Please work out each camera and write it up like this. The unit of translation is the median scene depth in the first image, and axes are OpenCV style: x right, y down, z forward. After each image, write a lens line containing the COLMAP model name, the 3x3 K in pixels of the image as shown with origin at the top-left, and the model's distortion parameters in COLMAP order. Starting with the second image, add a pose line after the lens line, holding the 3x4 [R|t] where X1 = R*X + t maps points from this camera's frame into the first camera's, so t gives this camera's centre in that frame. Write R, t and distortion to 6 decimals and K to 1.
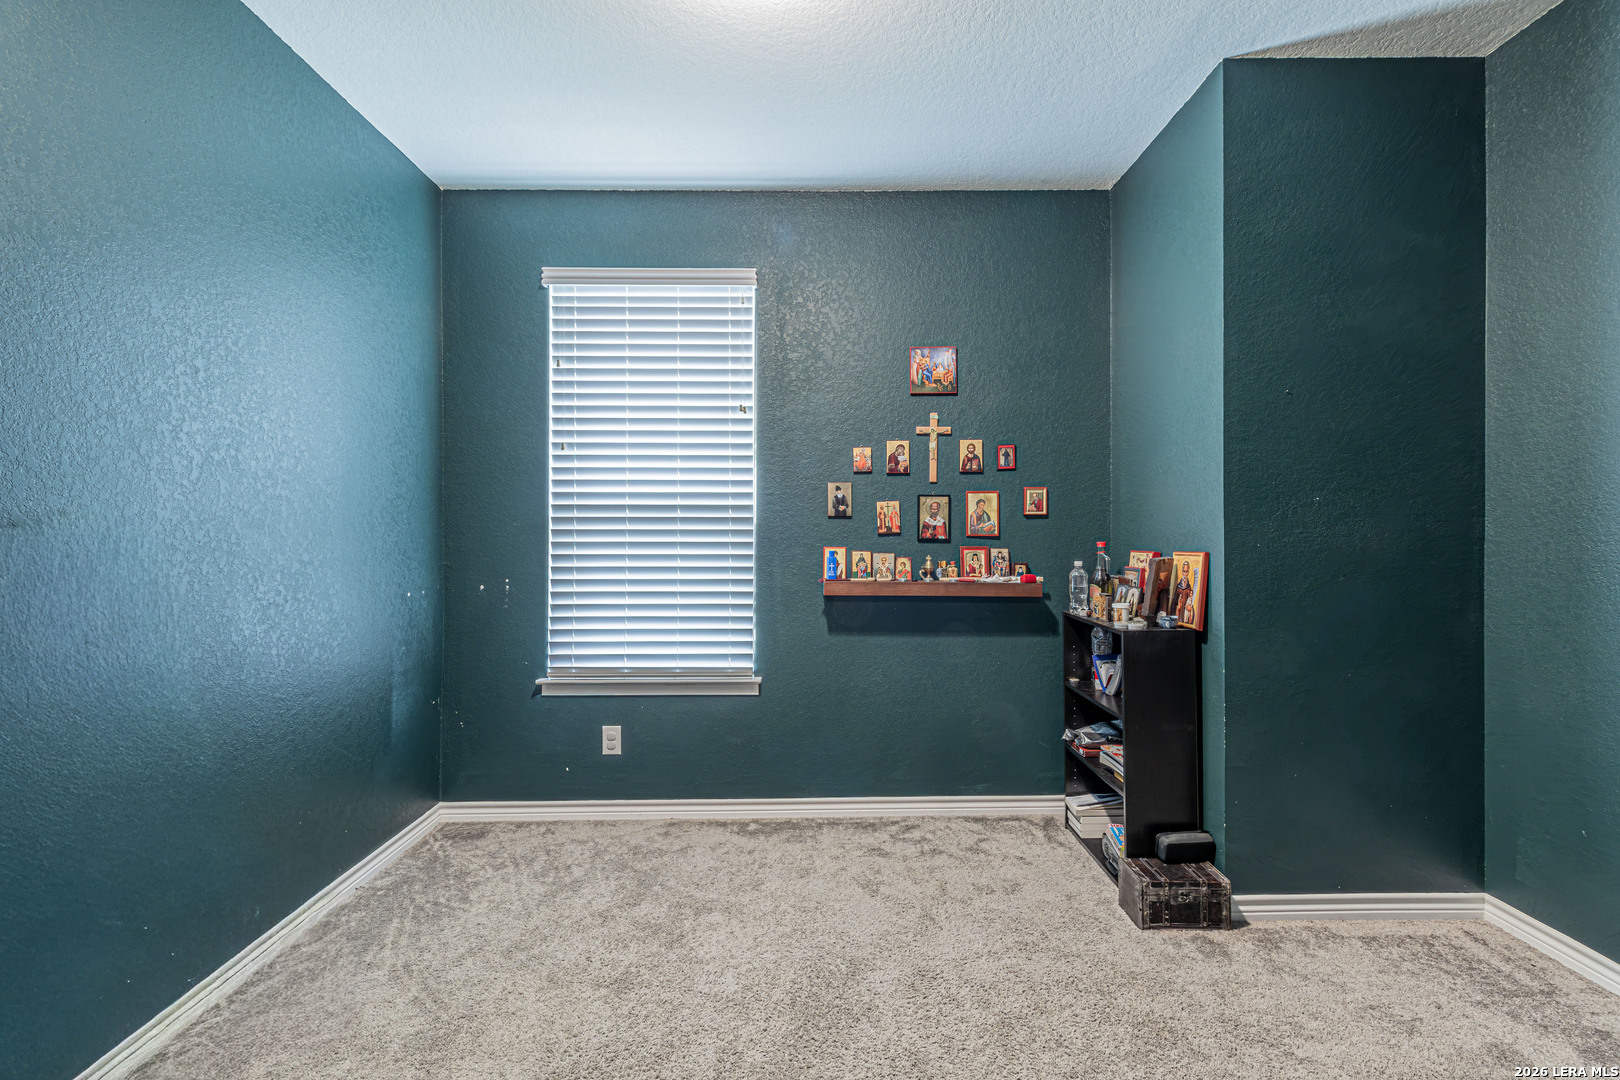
lens RADIAL K [[758.2, 0, 809.6], [0, 758.2, 533.7], [0, 0, 1]] dist [0.003018, 0.001056]
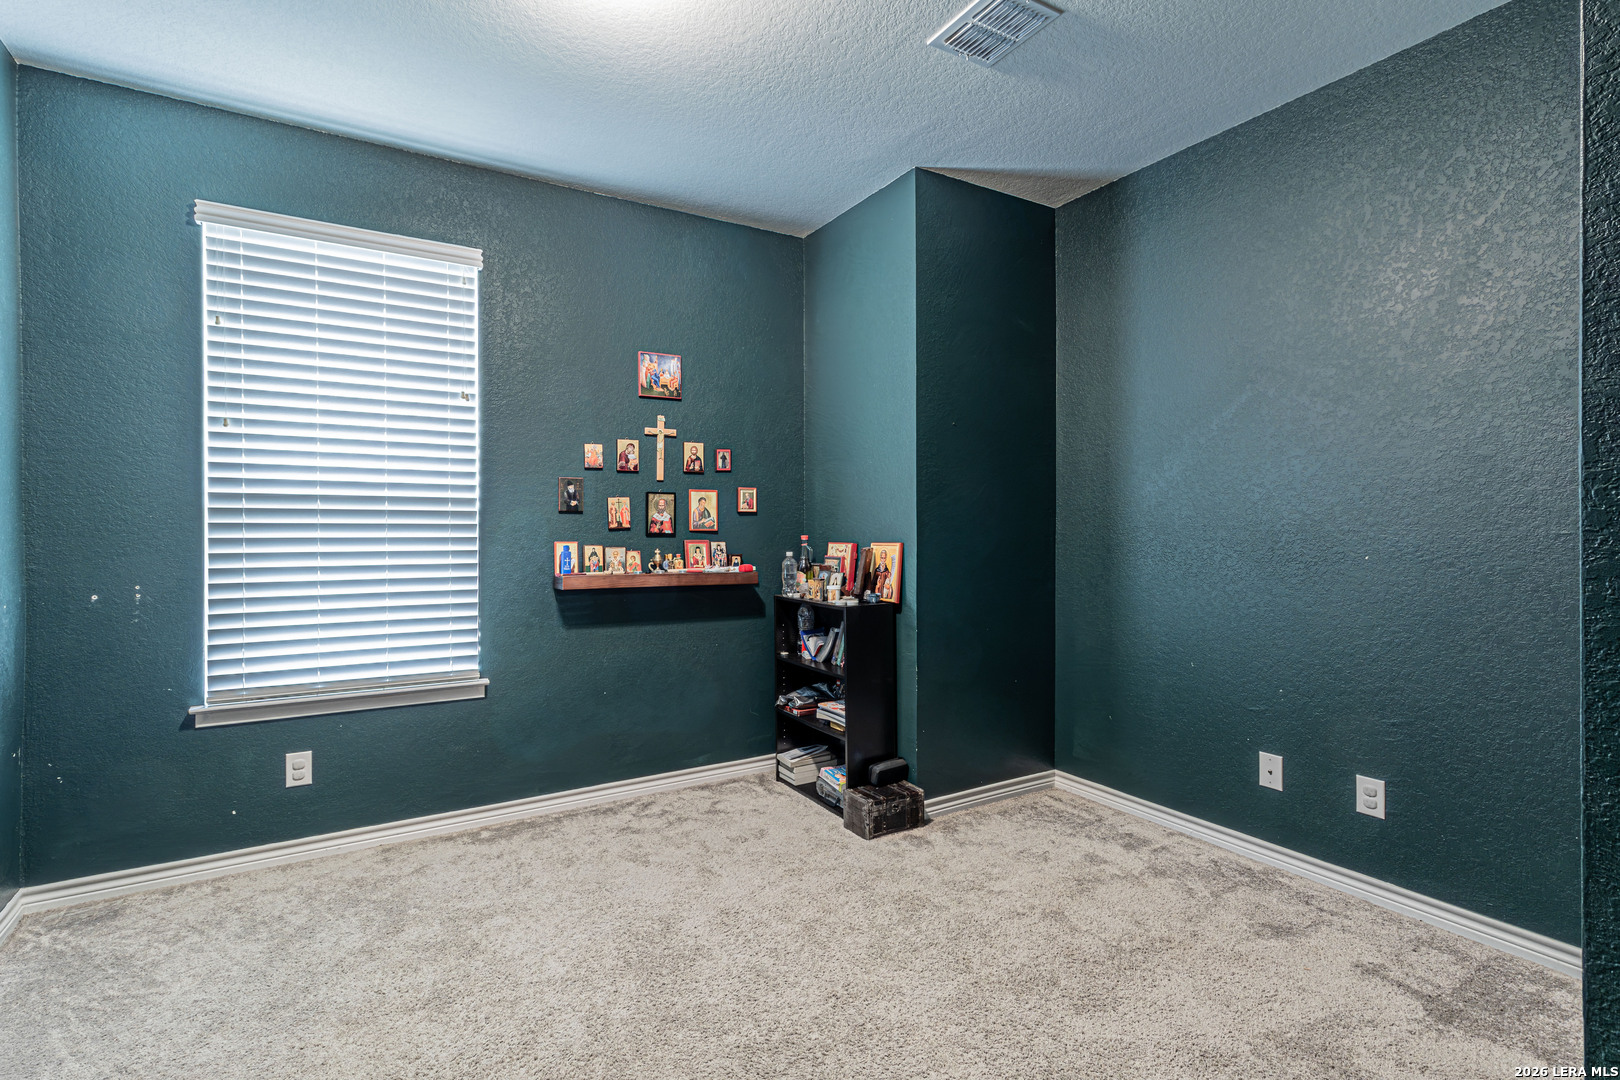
lens RADIAL K [[758.2, 0, 809.6], [0, 758.2, 533.7], [0, 0, 1]] dist [0.003018, 0.001056]
pose [[0.866085, -0.002208, 0.499892, -0.203194], [-0.000237, 0.999988, 0.004827, 0.002085], [-0.499897, -0.004299, 0.866074, -0.034150]]
